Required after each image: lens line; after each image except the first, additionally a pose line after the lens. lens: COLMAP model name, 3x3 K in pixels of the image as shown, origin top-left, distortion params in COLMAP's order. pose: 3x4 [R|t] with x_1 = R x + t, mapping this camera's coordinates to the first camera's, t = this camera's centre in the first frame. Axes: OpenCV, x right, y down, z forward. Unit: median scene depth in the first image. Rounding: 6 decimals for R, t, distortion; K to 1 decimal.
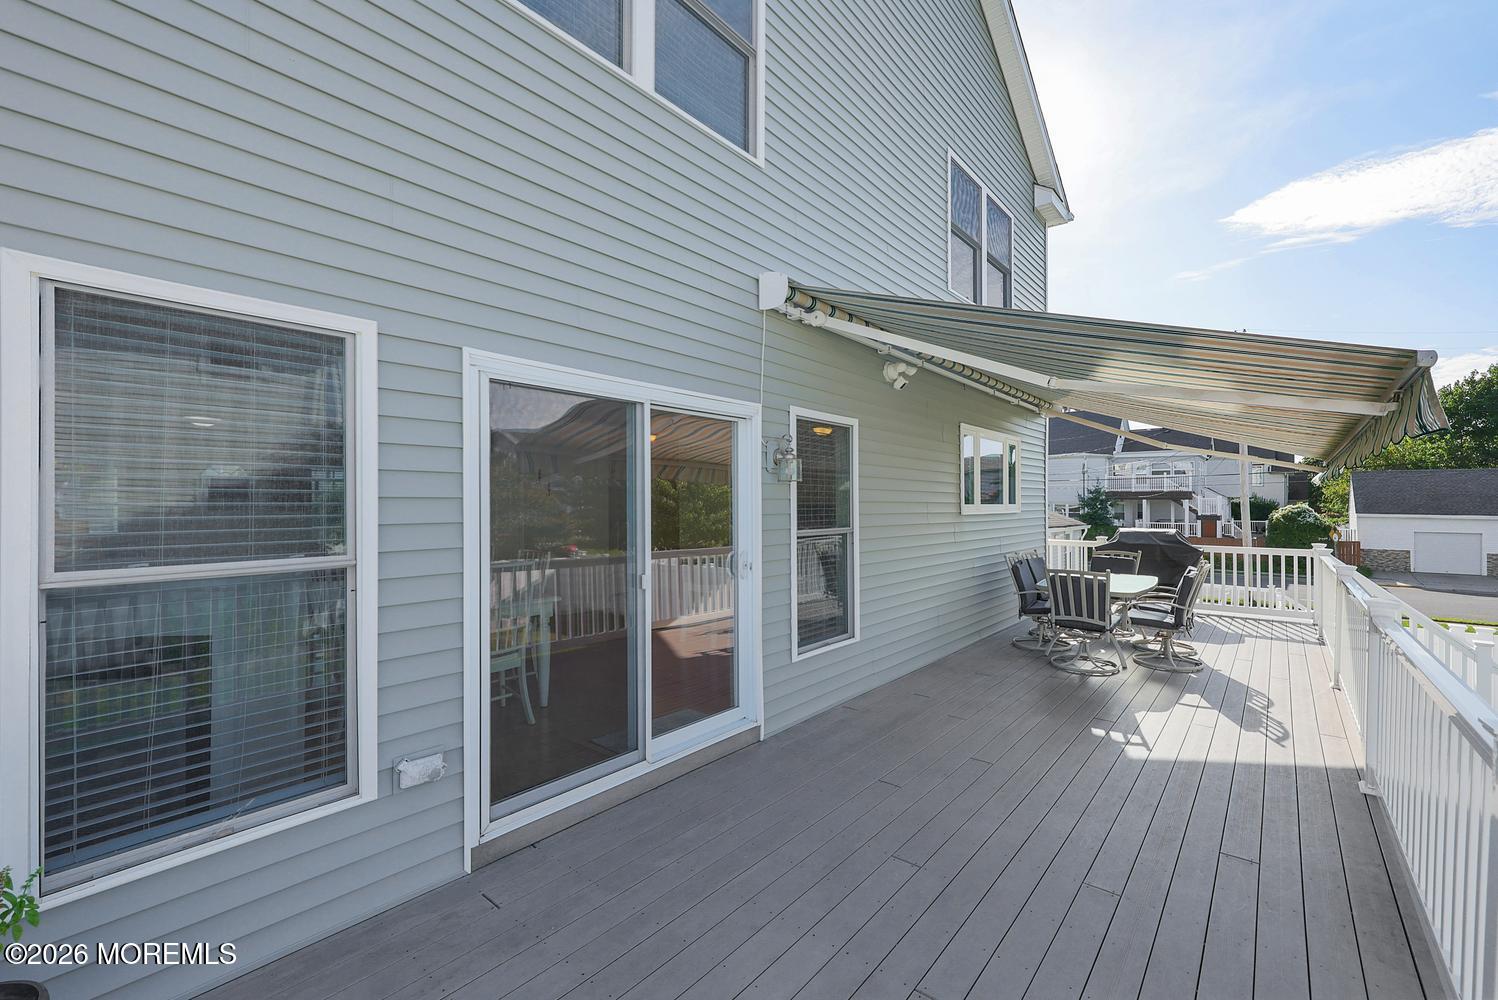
lens RADIAL K [[614.2, 0, 790.0], [0, 614.2, 497.1], [0, 0, 1]] dist [0.000190, -0.000346]
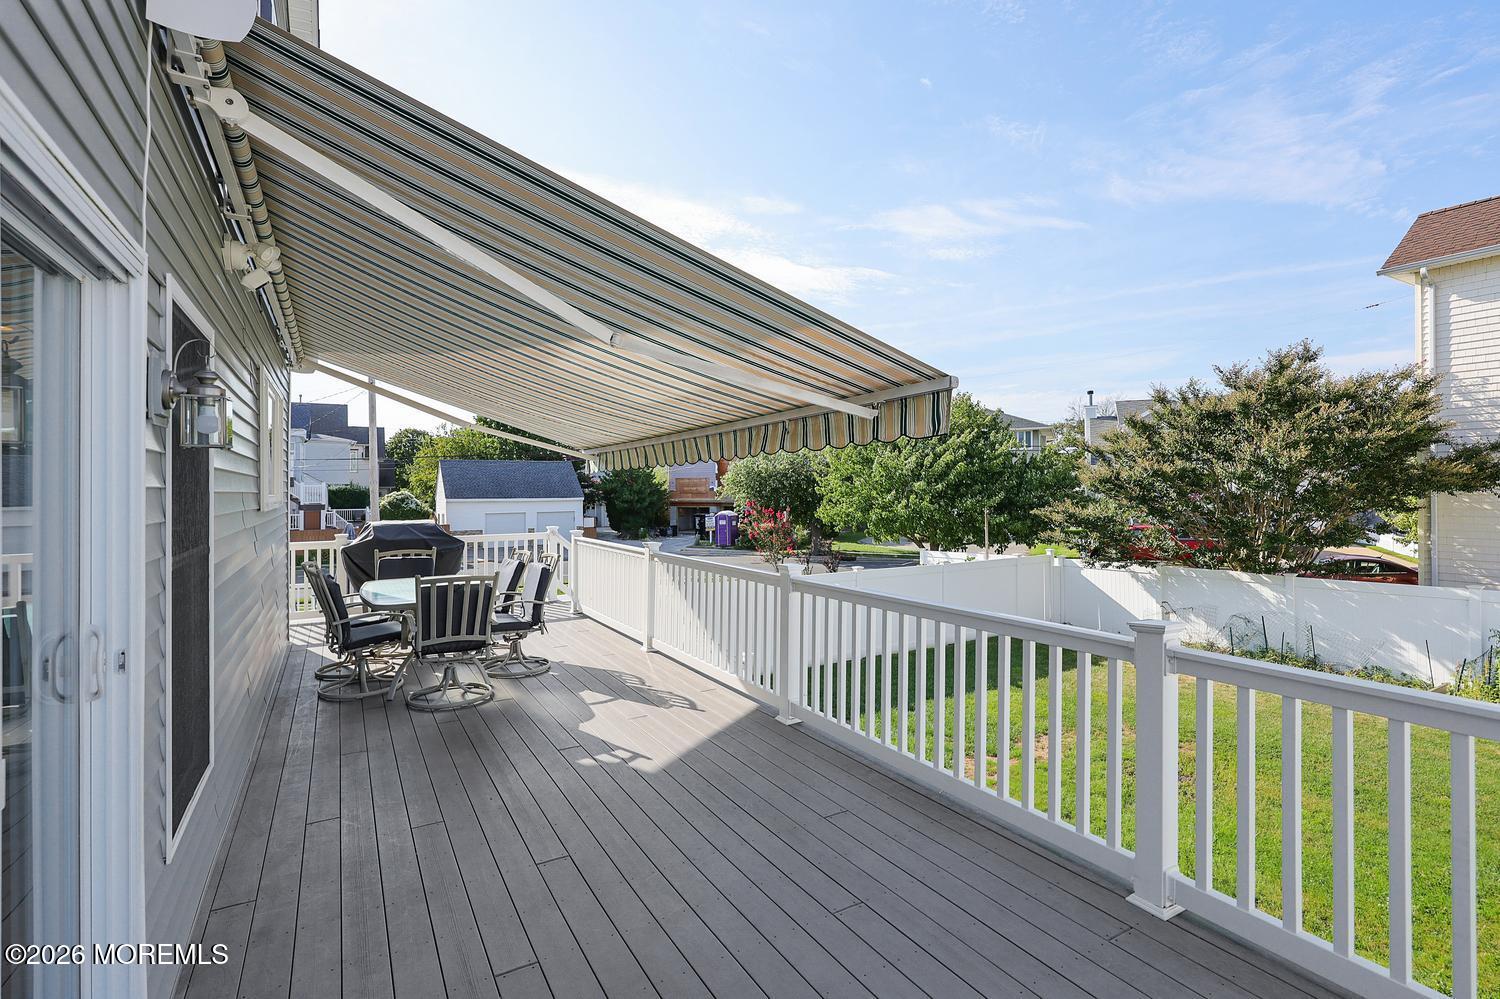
lens RADIAL K [[700.5, 0, 743.5], [0, 700.5, 455.7], [0, 0, 1]] dist [-0.018236, 0.001449]
pose [[0.364977, 0.034133, 0.930391, -0.286017], [0.004415, 0.999253, -0.038392, 0.001392], [-0.931006, 0.018120, 0.364554, 0.399775]]
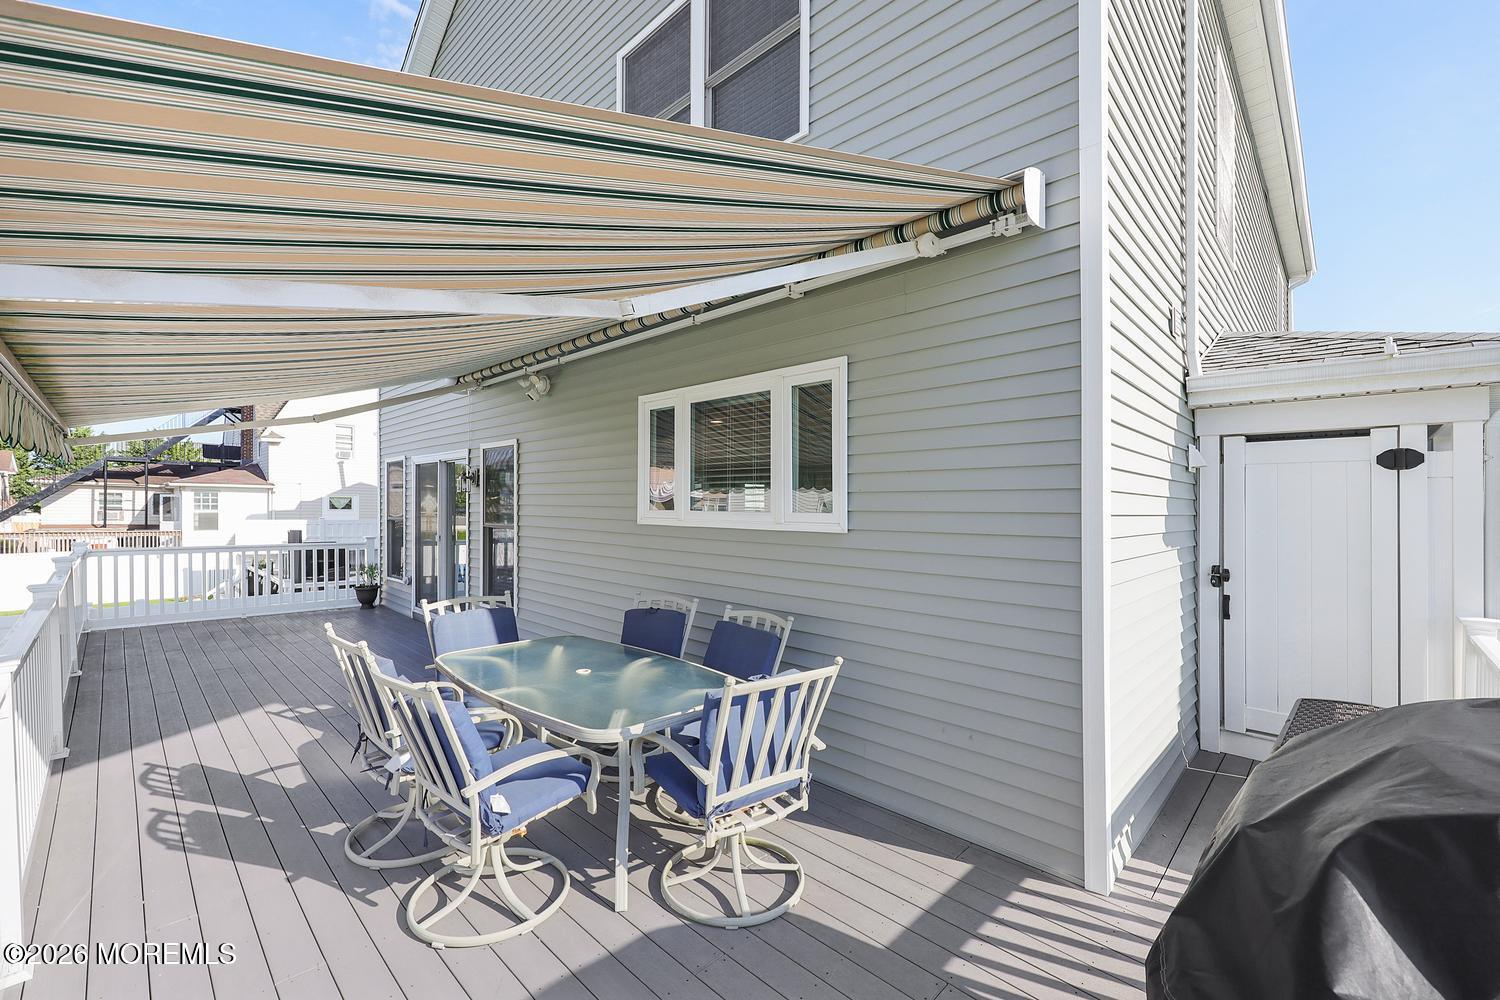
lens RADIAL K [[615.1, 0, 748.5], [0, 615.1, 505.3], [0, 0, 1]] dist [0.000190, -0.000346]
pose [[-0.093046, -0.006028, -0.995644, 1.381035], [-0.011662, 0.999920, -0.004965, 0.011694], [0.995594, 0.011149, -0.093109, 1.669221]]
